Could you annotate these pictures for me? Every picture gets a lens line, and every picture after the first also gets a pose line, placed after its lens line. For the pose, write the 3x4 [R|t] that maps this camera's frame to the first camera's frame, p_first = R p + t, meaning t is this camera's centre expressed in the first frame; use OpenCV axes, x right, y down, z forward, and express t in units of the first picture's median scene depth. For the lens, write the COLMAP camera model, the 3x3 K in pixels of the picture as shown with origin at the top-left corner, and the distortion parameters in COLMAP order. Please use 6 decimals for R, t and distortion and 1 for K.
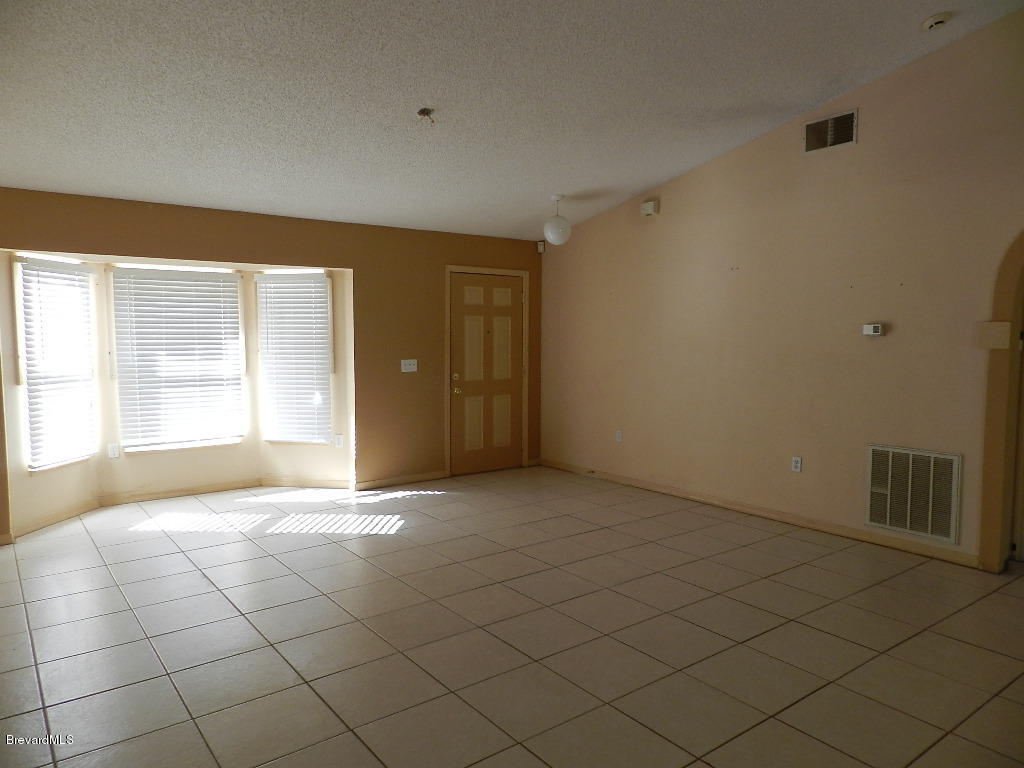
lens RADIAL K [[692.8, 0, 509.2], [0, 692.8, 381.9], [0, 0, 1]] dist [0.023082, 0.001126]
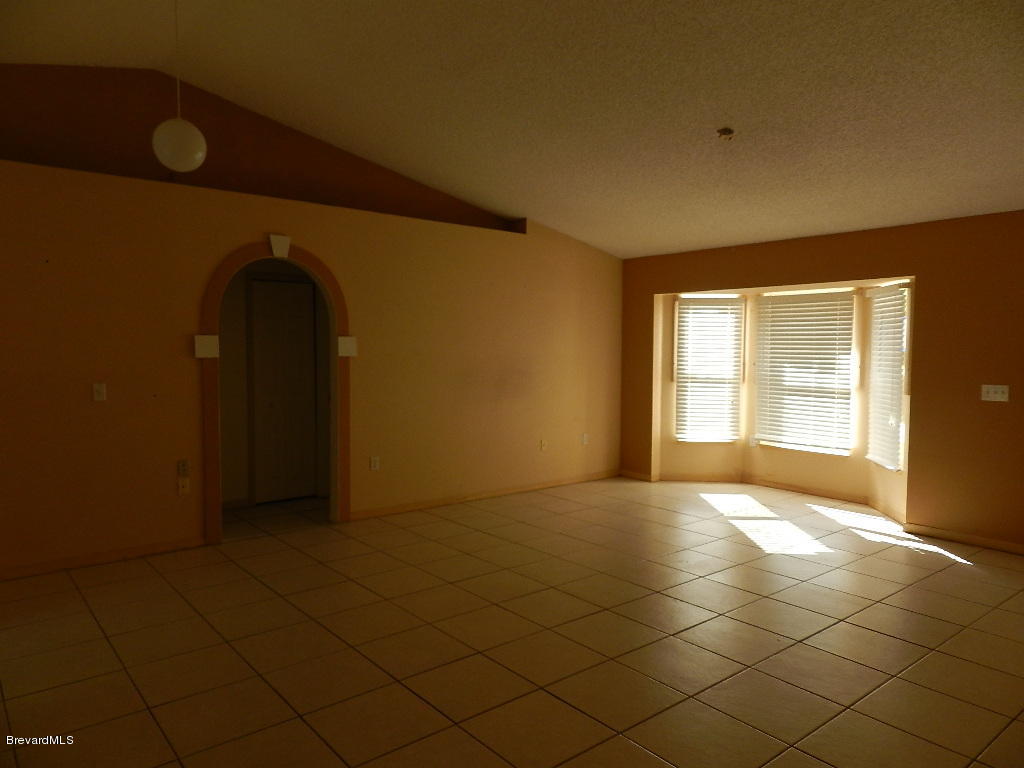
lens RADIAL K [[692.8, 0, 509.6], [0, 692.8, 385.6], [0, 0, 1]] dist [0.023082, 0.001126]
pose [[0.049755, 0.059490, -0.996988, 0.634485], [-0.078319, 0.995383, 0.055486, -0.035319], [0.995686, 0.075323, 0.054184, 0.462889]]
